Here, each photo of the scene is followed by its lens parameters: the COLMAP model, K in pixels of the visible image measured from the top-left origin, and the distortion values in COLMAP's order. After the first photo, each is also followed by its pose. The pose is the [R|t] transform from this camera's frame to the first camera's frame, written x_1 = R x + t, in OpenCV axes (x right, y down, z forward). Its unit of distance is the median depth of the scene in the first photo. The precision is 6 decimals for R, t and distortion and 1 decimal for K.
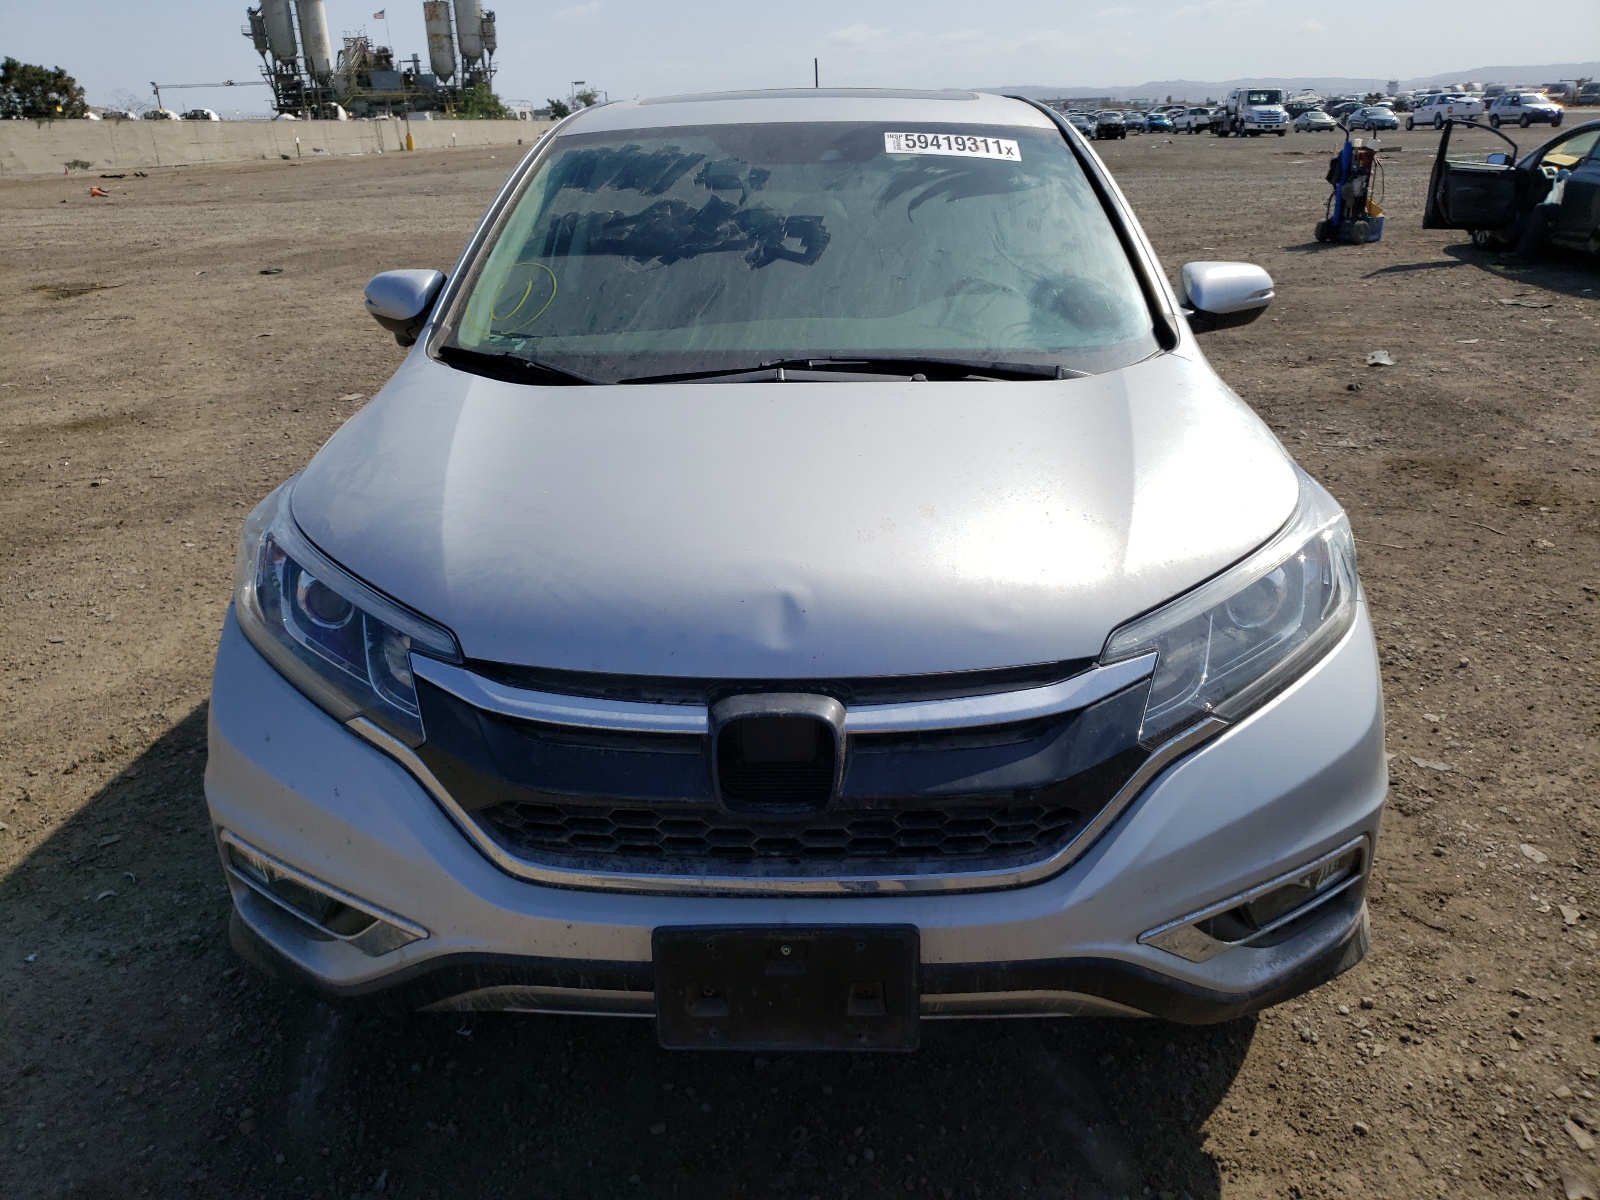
lens RADIAL K [[1237.4, 0, 800.3], [0, 1237.4, 587.2], [0, 0, 1]] dist [0.025527, 0.002005]
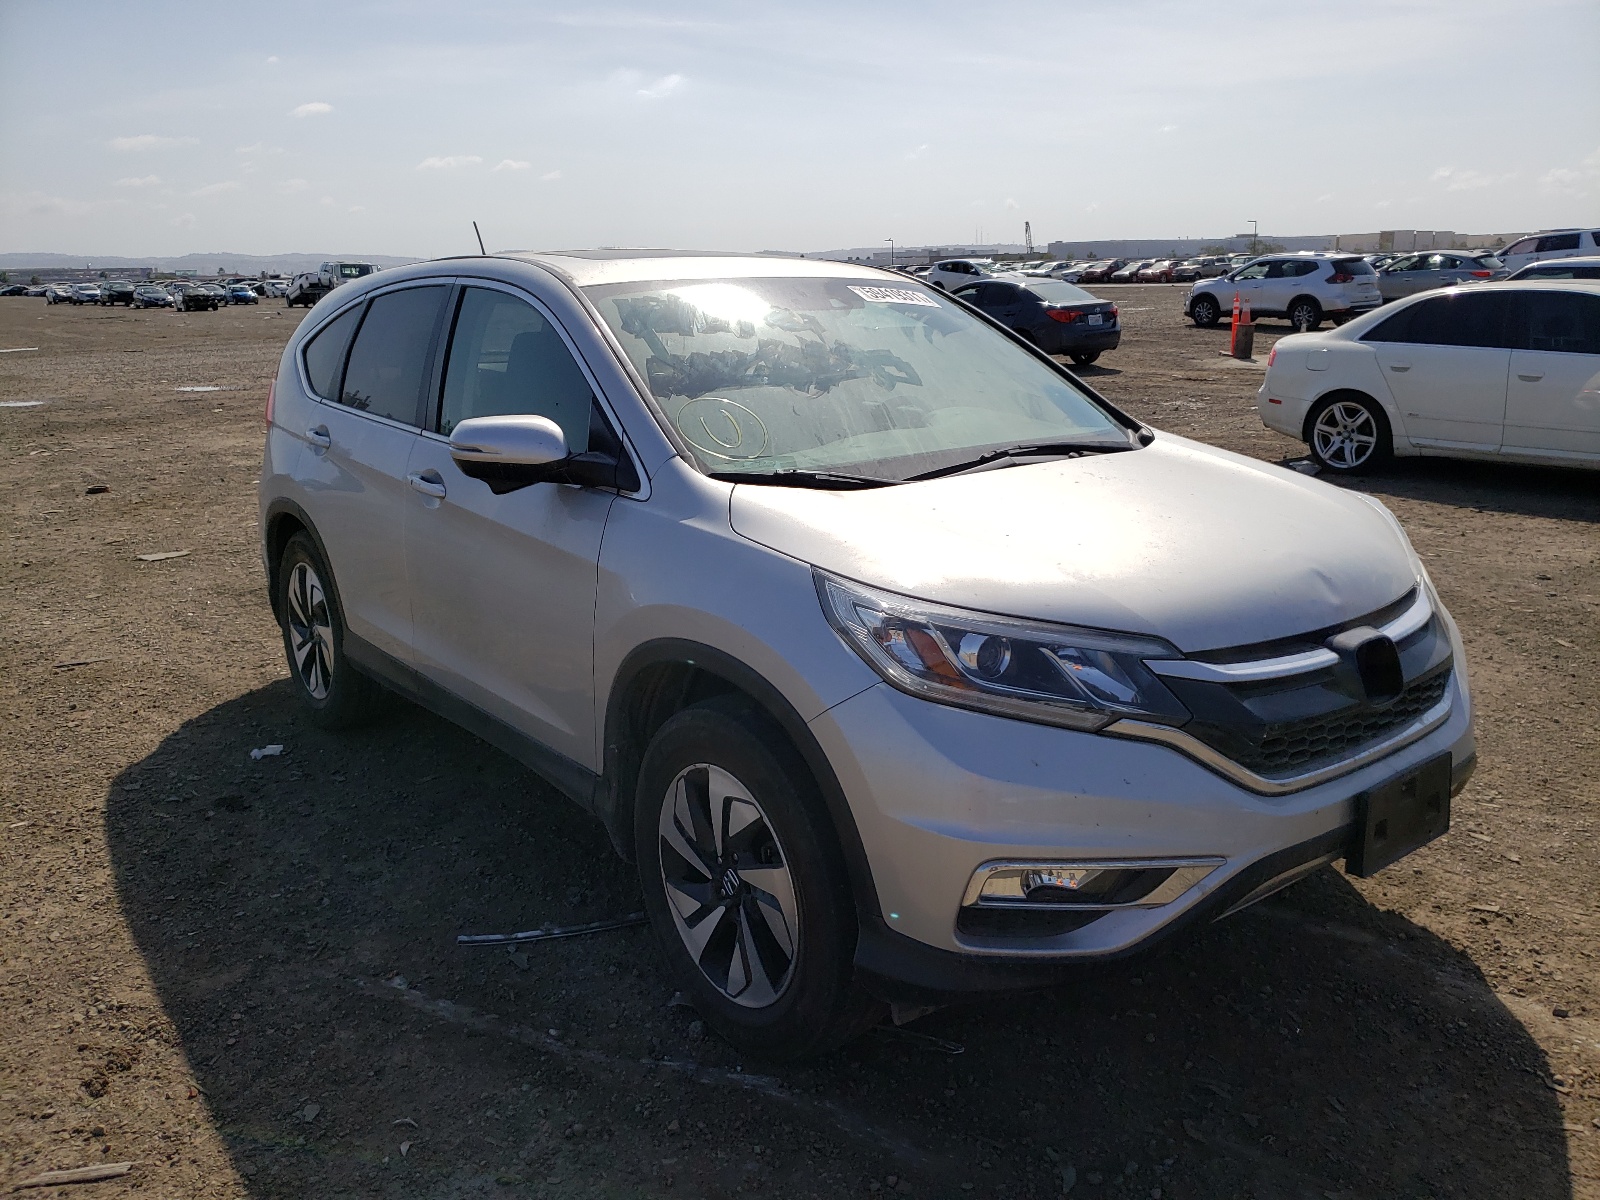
lens RADIAL K [[1237.4, 0, 806.1], [0, 1237.4, 609.5], [0, 0, 1]] dist [0.025527, 0.002005]
pose [[0.759555, -0.153915, 0.631971, -0.891877], [0.222992, 0.974336, -0.030713, -0.024535], [-0.611025, 0.164253, 0.774384, 0.129902]]
